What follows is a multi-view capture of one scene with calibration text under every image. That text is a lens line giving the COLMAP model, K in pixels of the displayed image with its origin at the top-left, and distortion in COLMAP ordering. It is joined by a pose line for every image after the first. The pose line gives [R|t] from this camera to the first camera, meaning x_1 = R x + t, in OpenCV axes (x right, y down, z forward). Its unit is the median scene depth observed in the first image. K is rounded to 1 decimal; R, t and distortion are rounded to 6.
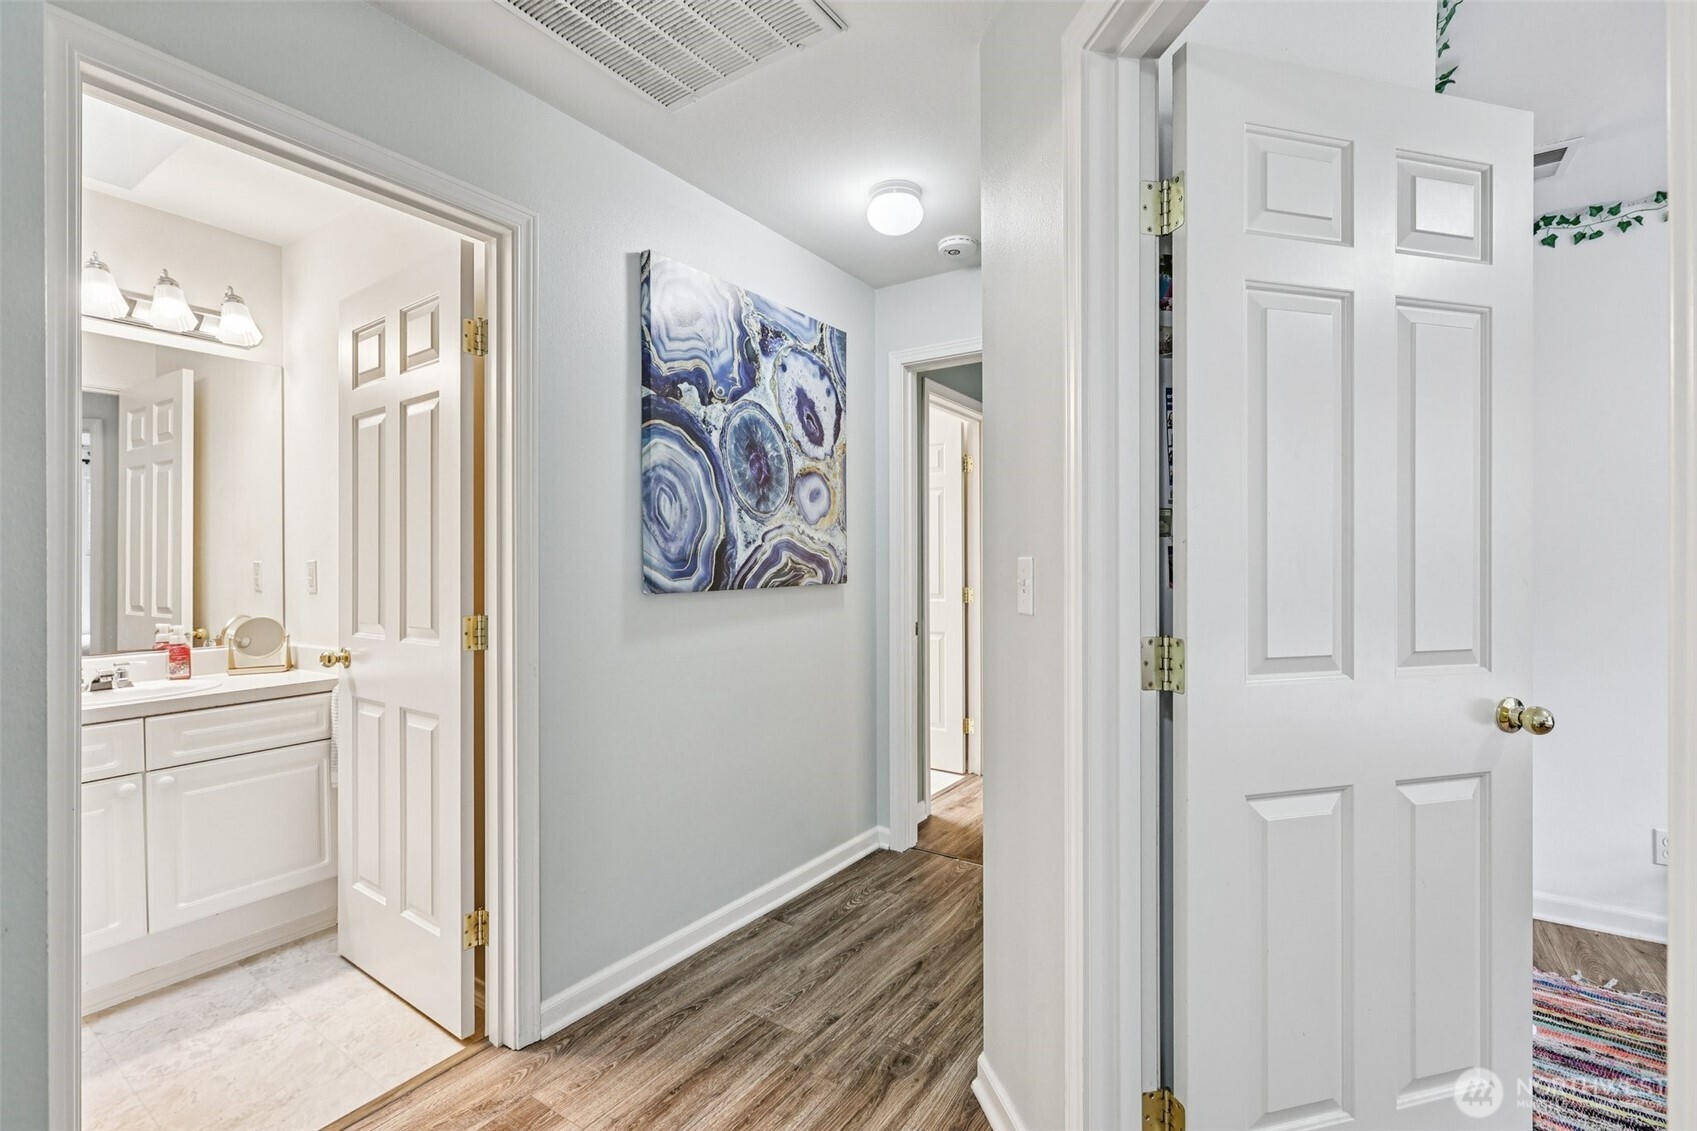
lens RADIAL K [[757.8, 0, 851.0], [0, 757.8, 560.2], [0, 0, 1]] dist [0.001321, 0.000681]
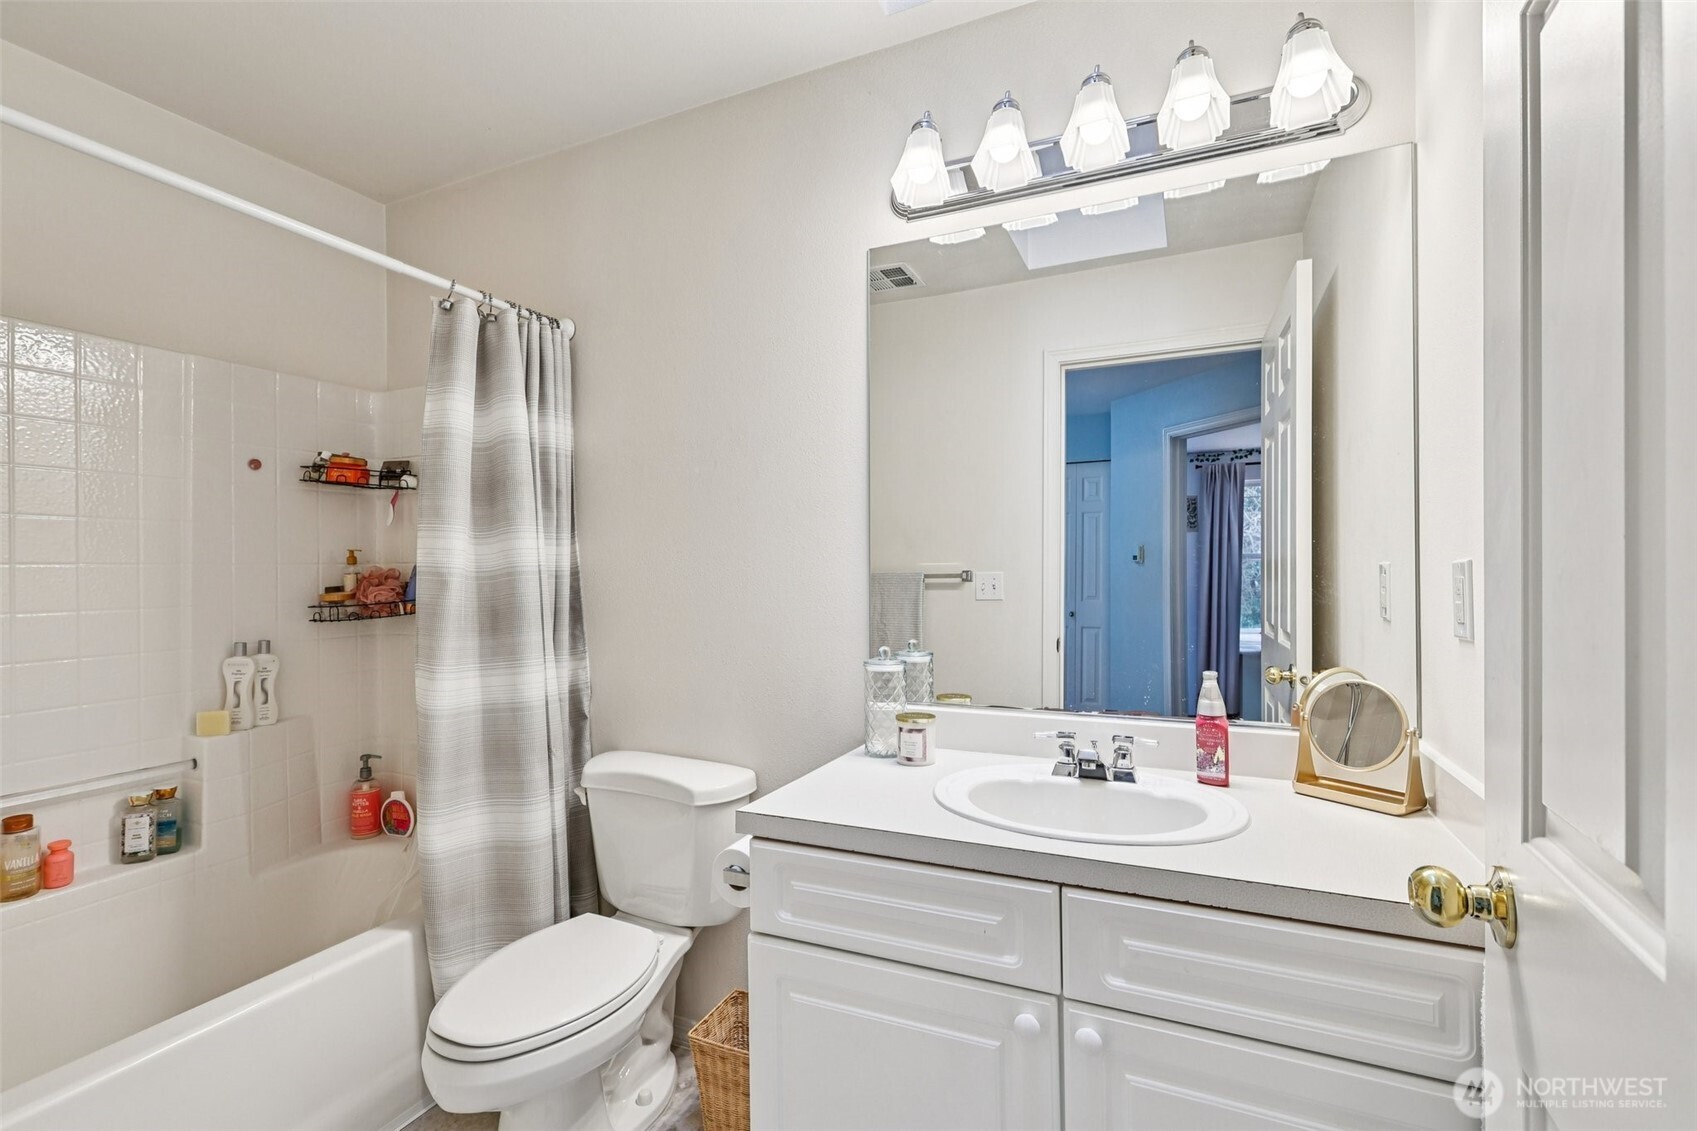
lens RADIAL K [[757.8, 0, 809.8], [0, 757.8, 579.4], [0, 0, 1]] dist [0.001321, 0.000681]
pose [[0.159108, 0.001702, -0.987260, -0.406881], [0.012341, 0.999917, 0.003712, 0.002887], [0.987184, -0.012774, 0.159074, 0.662189]]
